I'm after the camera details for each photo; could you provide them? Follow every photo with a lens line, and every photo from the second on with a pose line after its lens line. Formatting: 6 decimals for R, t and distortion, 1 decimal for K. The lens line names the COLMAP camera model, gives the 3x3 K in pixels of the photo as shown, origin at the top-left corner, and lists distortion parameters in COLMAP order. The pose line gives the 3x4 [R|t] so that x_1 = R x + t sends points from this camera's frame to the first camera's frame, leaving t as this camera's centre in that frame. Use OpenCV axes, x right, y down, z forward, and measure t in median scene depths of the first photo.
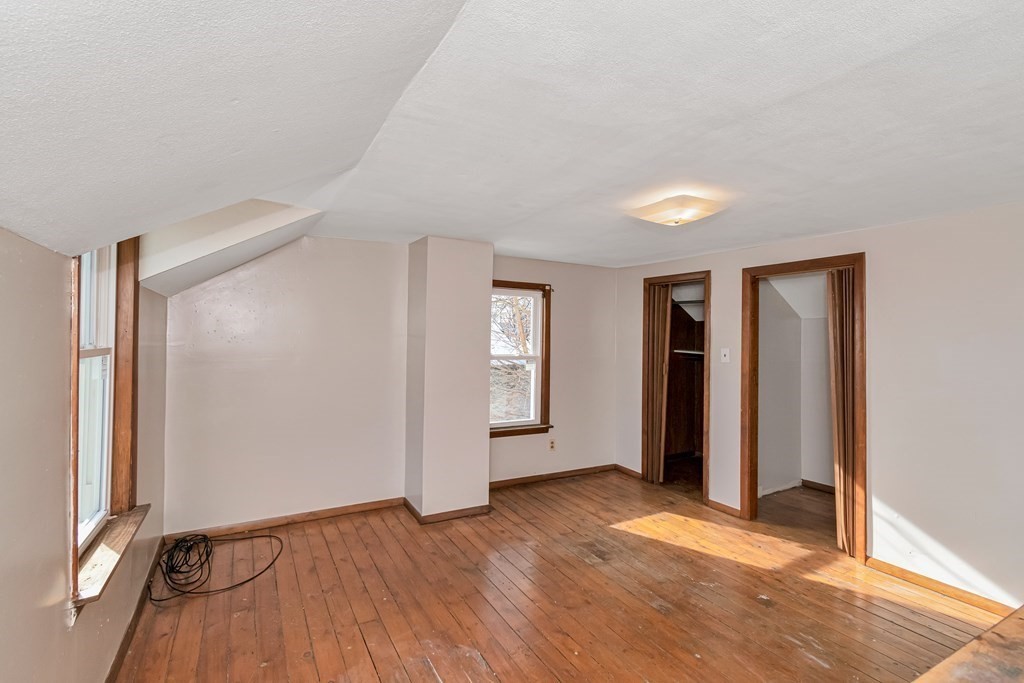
lens RADIAL K [[474.7, 0, 512.0], [0, 474.7, 341.5], [0, 0, 1]] dist [0.000354, 0.000010]
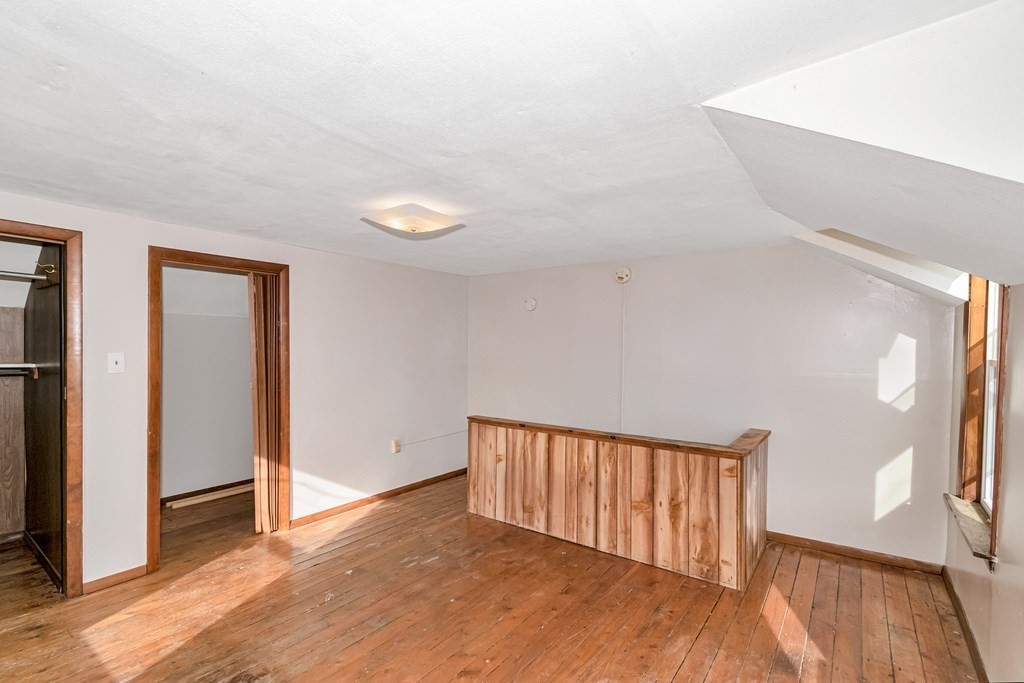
lens RADIAL K [[466.5, 0, 514.8], [0, 466.5, 352.1], [0, 0, 1]] dist [-0.000933, -0.000175]
pose [[-0.407039, -0.033496, 0.912796, -0.469594], [-0.003619, 0.999379, 0.035060, -0.013628], [-0.913404, 0.010967, -0.406908, 0.834553]]
